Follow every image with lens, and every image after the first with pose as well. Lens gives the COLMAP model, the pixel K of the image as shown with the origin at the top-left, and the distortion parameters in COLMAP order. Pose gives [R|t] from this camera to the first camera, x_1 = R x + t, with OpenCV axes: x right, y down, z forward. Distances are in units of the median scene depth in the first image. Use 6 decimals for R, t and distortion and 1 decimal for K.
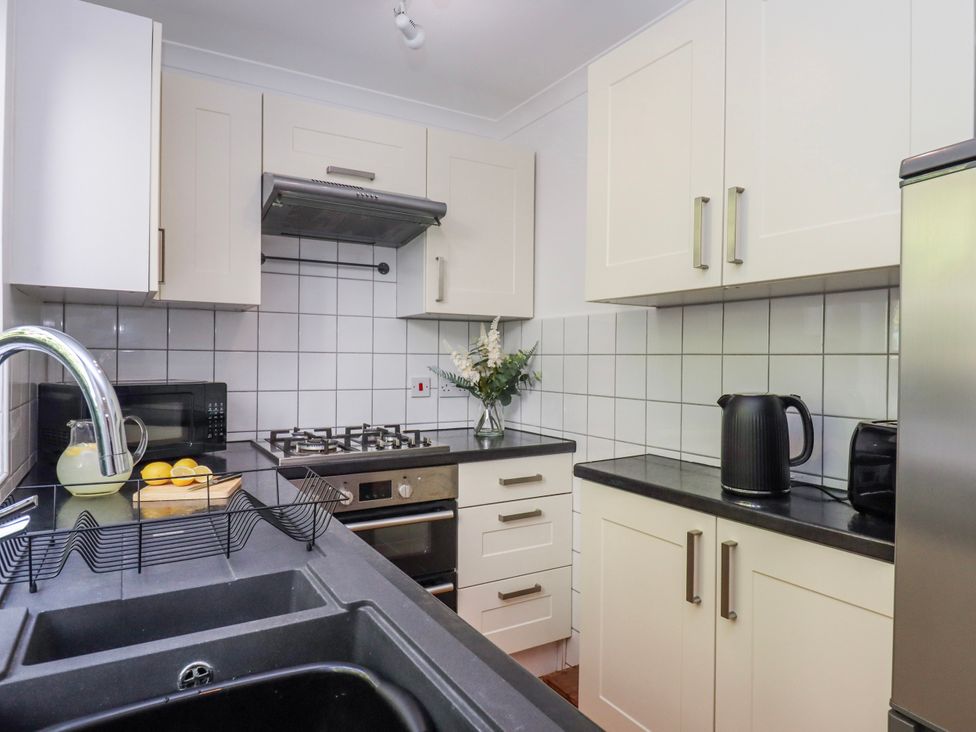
lens RADIAL K [[662.0, 0, 493.7], [0, 662.0, 365.7], [0, 0, 1]] dist [0.003313, -0.001615]
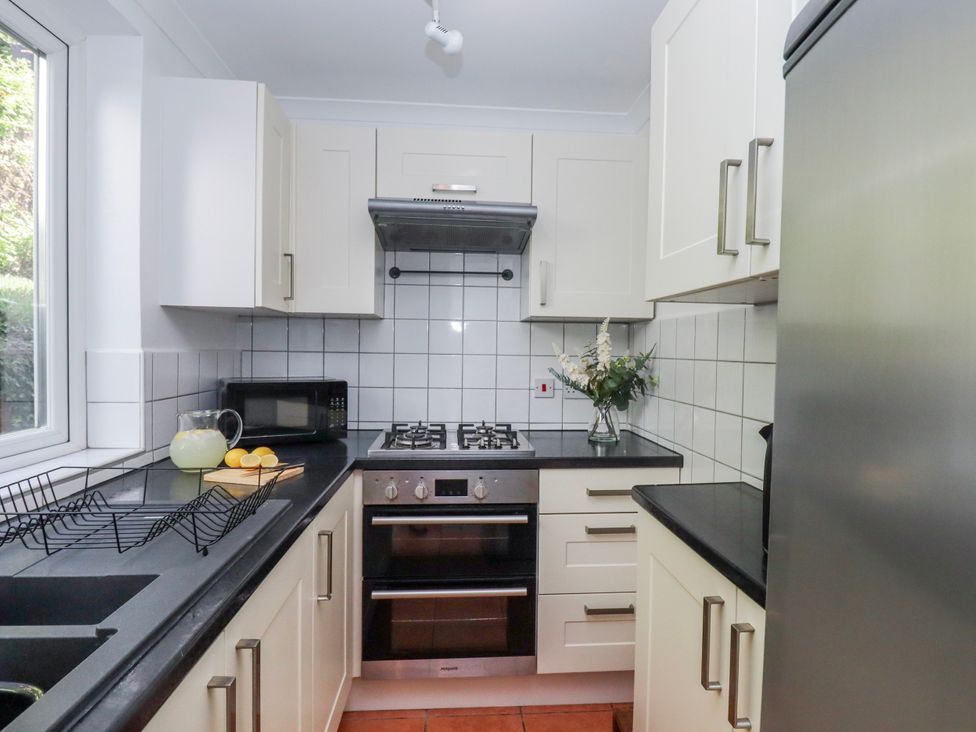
lens RADIAL K [[566.2, 0, 490.9], [0, 566.2, 364.5], [0, 0, 1]] dist [0.001833, 0.000238]
pose [[0.882659, 0.017037, -0.469706, 0.266248], [-0.010413, 0.999806, 0.016698, -0.020799], [0.469899, -0.009847, 0.882665, 0.210799]]
